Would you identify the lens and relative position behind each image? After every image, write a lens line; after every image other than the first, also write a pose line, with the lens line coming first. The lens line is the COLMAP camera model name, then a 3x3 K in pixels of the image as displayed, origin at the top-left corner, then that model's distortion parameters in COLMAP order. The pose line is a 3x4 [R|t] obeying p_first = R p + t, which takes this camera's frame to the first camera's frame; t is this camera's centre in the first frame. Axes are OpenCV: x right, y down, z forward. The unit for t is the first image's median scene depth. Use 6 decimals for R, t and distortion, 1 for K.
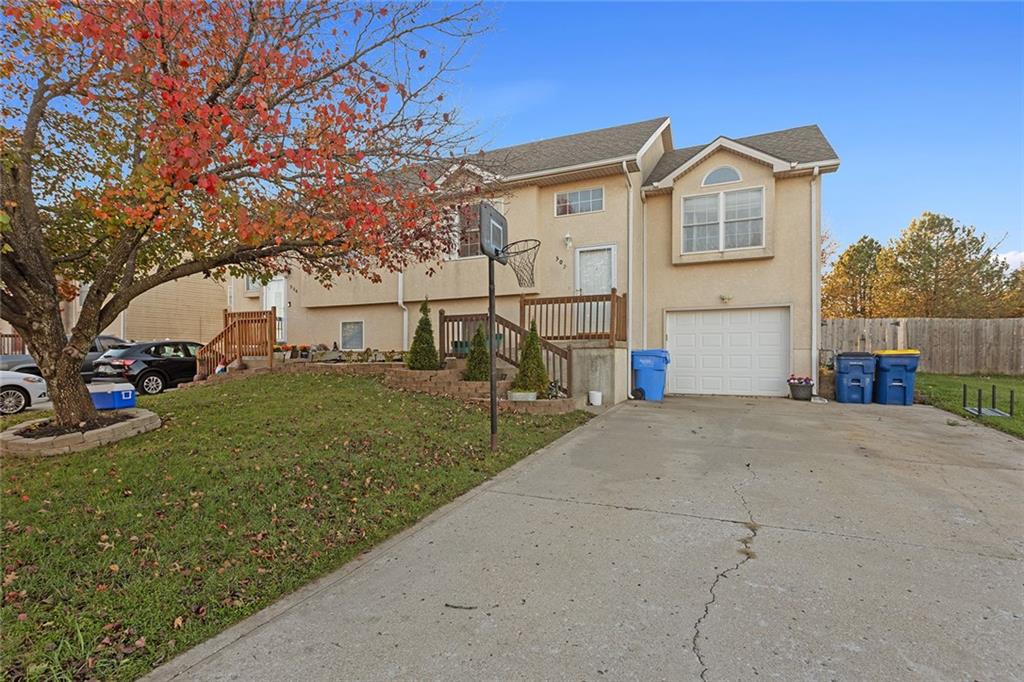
lens RADIAL K [[493.0, 0, 512.0], [0, 493.0, 348.6], [0, 0, 1]] dist [0.002603, -0.000261]
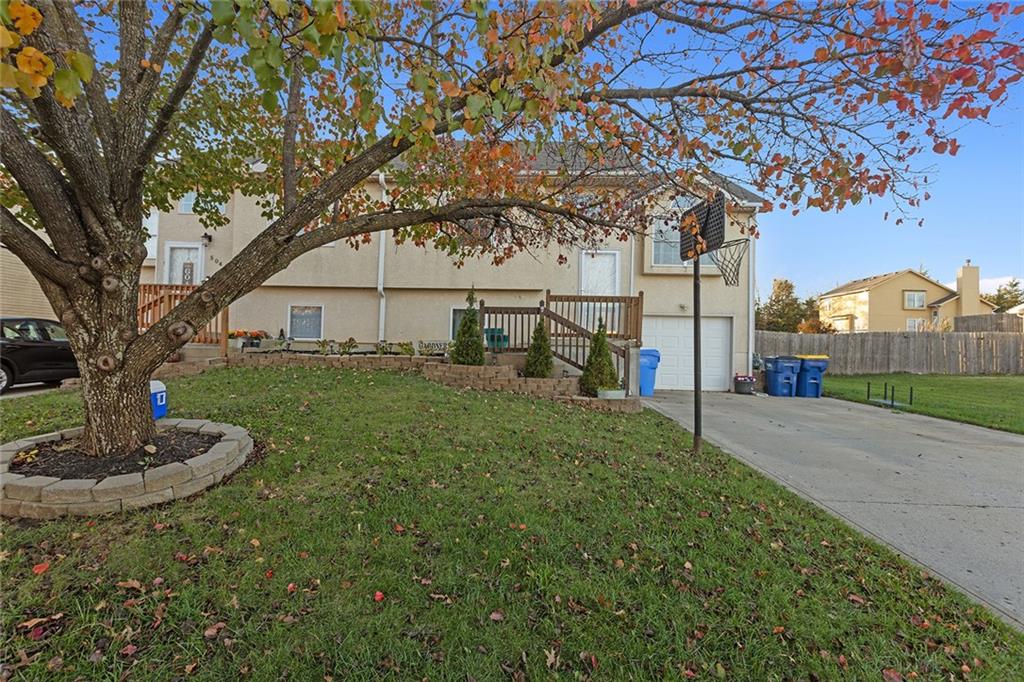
lens RADIAL K [[458.8, 0, 512.4], [0, 458.8, 336.3], [0, 0, 1]] dist [0.002506, 0.000182]
pose [[0.924367, 0.039007, 0.379506, -0.403439], [-0.032356, 0.999191, -0.023892, 0.007434], [-0.380131, 0.009806, 0.924881, 0.177656]]
